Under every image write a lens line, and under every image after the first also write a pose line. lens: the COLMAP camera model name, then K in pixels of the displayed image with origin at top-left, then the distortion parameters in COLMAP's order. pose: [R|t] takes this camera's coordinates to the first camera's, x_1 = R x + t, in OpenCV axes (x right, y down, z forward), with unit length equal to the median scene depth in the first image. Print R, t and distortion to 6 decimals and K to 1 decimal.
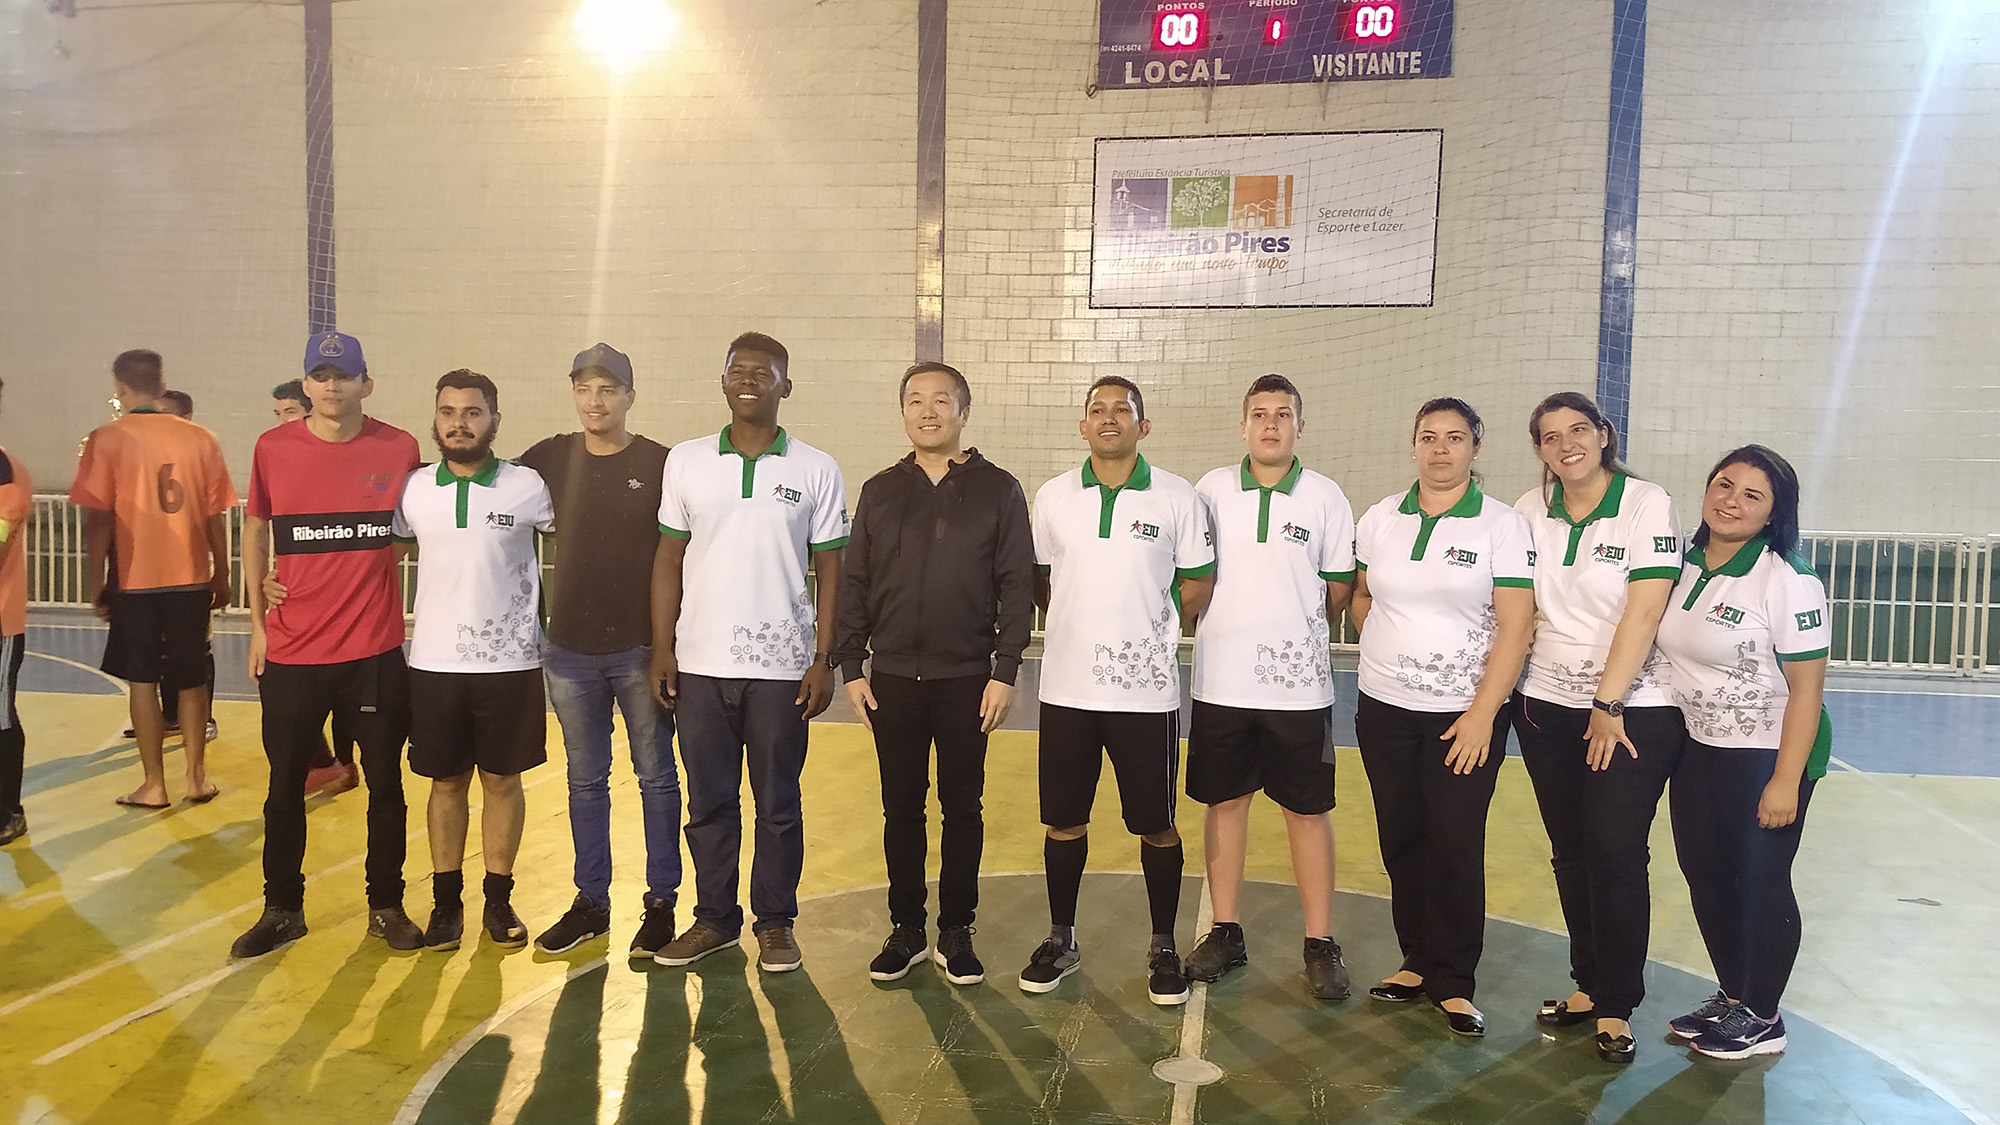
lens RADIAL K [[1512.4, 0, 997.0], [0, 1512.4, 587.3], [0, 0, 1]] dist [0.233486, -0.412195]
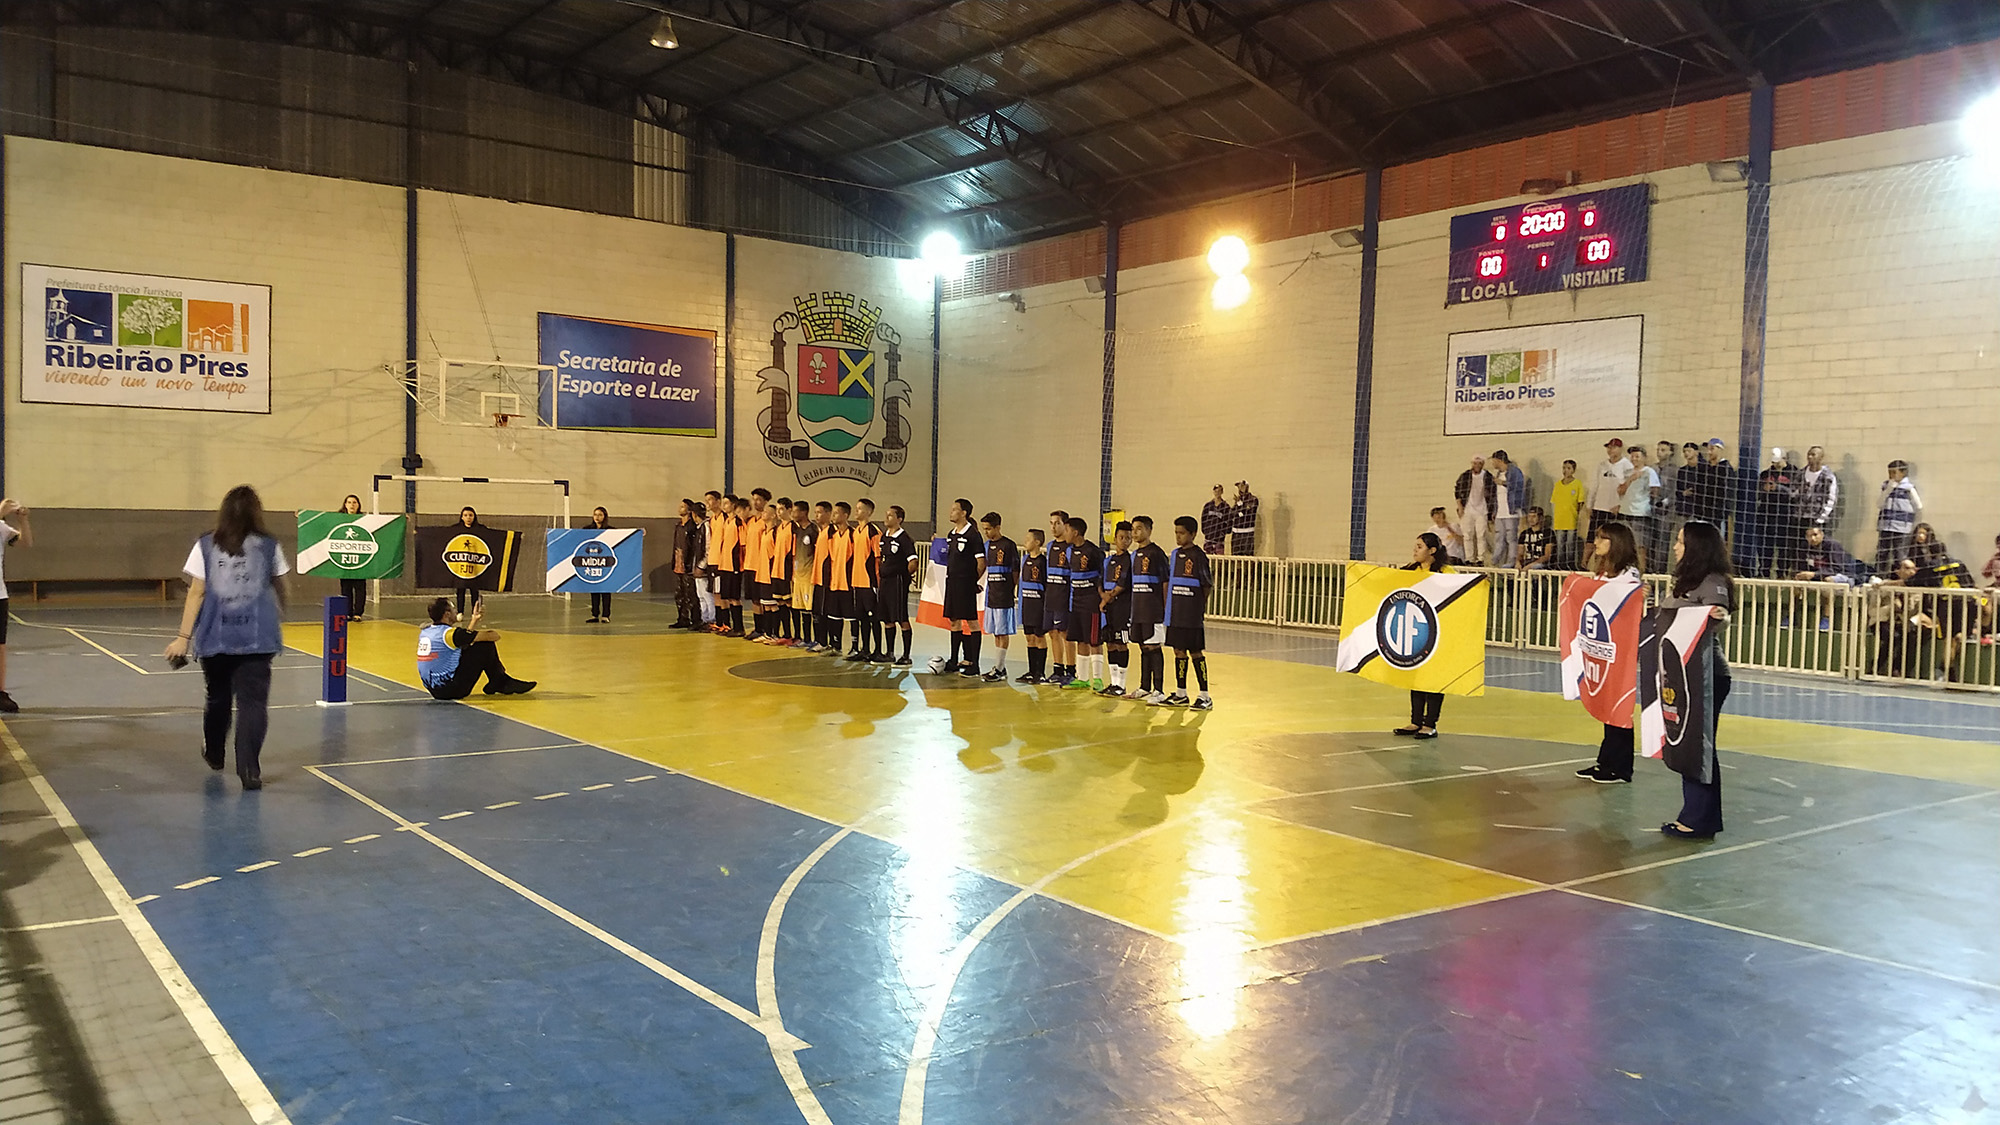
lens RADIAL K [[1529.1, 0, 1040.6], [0, 1529.1, 617.4], [0, 0, 1]] dist [0.005938, -0.065800]
pose [[0.730105, 0.042088, -0.682038, 0.889681], [-0.061173, 0.998120, -0.003891, 0.042146], [0.680591, 0.044563, 0.731307, -0.477327]]
